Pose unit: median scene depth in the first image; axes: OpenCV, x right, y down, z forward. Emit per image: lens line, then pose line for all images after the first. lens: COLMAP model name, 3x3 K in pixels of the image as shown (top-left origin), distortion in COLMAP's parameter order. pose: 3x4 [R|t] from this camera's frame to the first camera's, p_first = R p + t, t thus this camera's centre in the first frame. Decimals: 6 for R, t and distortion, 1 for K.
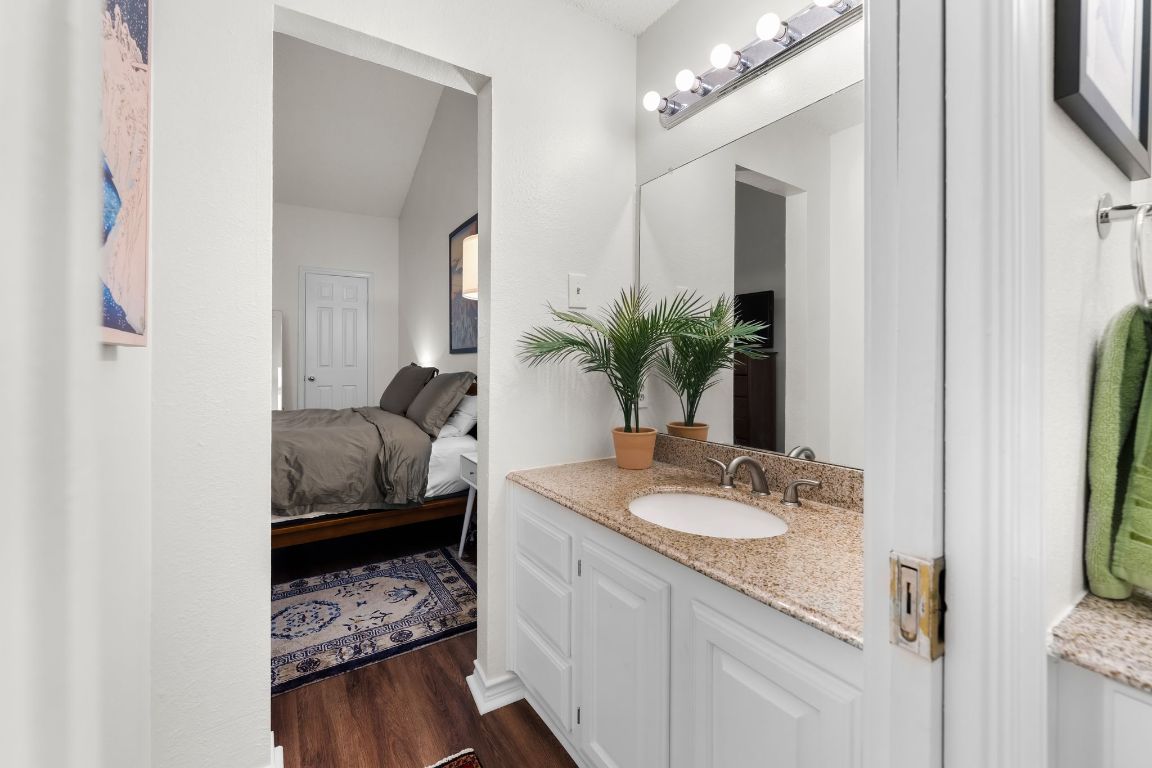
lens RADIAL K [[469.5, 0, 577.0], [0, 469.5, 361.4], [0, 0, 1]] dist [-0.002631, 0.000249]
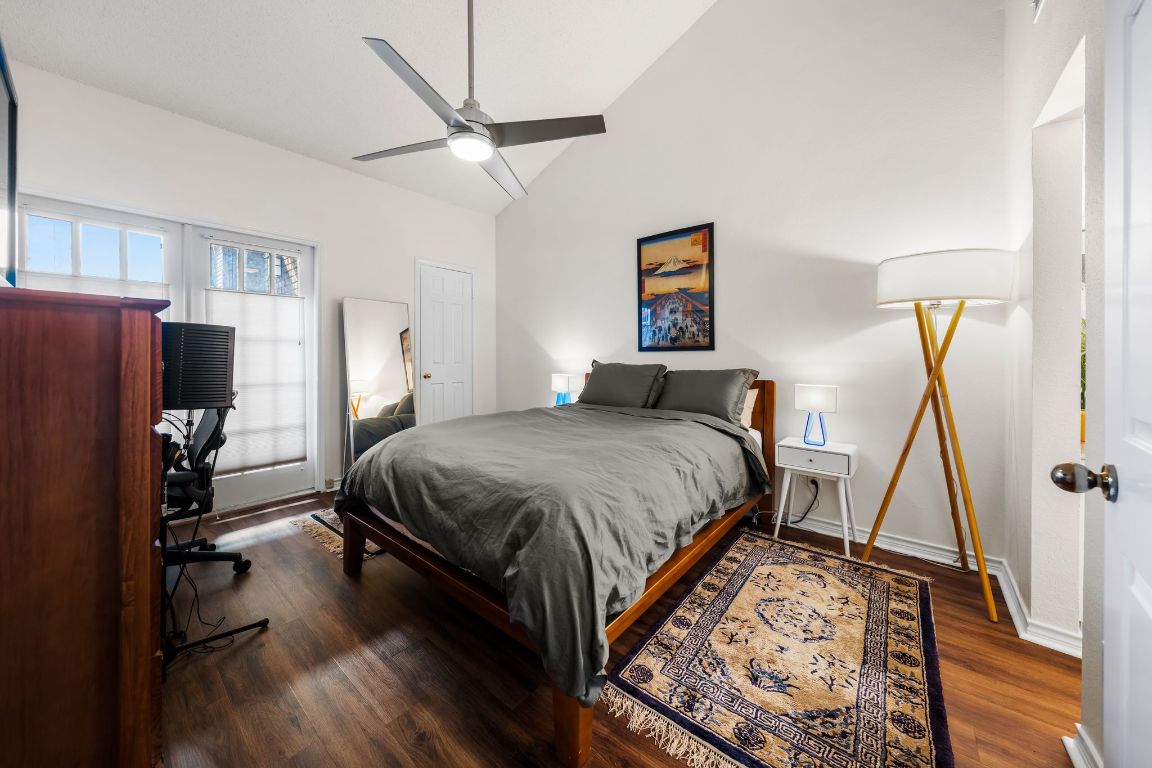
lens RADIAL K [[400.3, 0, 577.2], [0, 400.3, 360.8], [0, 0, 1]] dist [0.001009, 0.000300]
pose [[0.950640, 0.002044, 0.310288, -1.091910], [-0.003464, 0.999986, 0.004025, 0.003480], [-0.310276, -0.004901, 0.950634, 0.289252]]
